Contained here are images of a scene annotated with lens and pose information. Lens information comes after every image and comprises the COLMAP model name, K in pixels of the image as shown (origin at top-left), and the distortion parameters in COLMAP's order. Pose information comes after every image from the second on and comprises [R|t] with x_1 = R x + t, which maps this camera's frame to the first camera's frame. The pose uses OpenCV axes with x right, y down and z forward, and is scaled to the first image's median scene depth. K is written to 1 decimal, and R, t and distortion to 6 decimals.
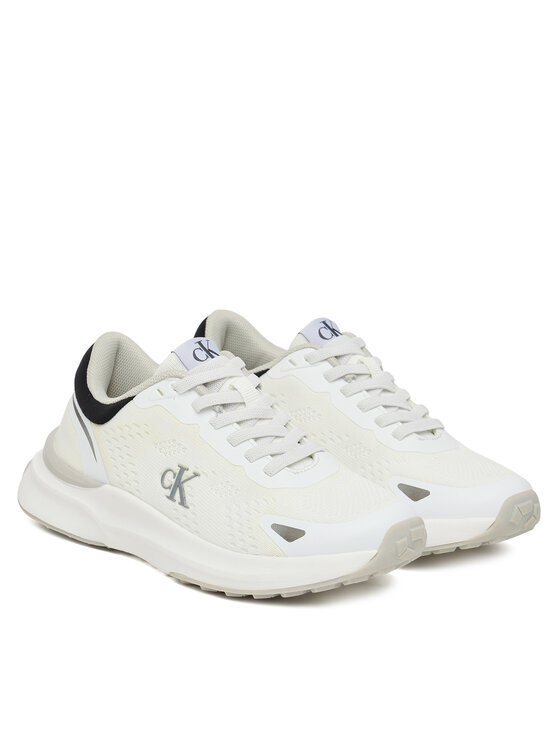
lens RADIAL K [[2193.2, 0, 279.8], [0, 2193.2, 372.9], [0, 0, 1]] dist [0.191890, 0.000000]
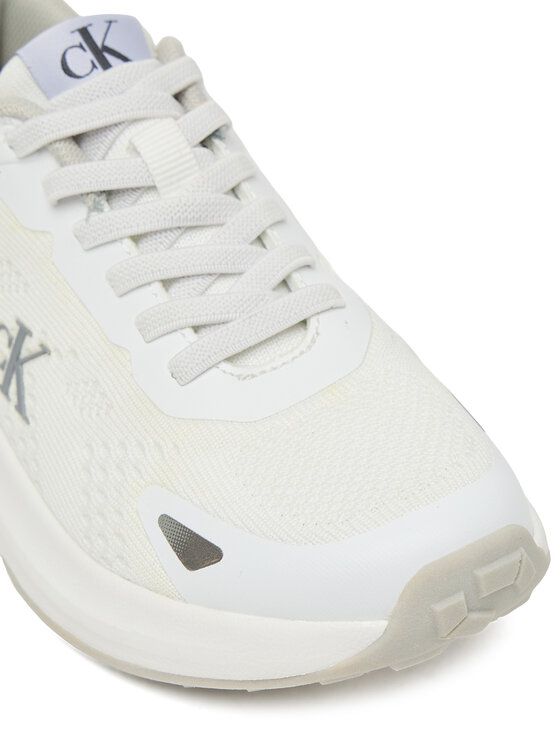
lens RADIAL K [[2087.1, 0, 280.3], [0, 2087.1, 373.2], [0, 0, 1]] dist [-0.067992, 0.000000]
pose [[0.962642, 0.071684, -0.261116, 0.115579], [0.004195, 0.960257, 0.279086, -0.064766], [0.270744, -0.269756, 0.924083, 0.625926]]
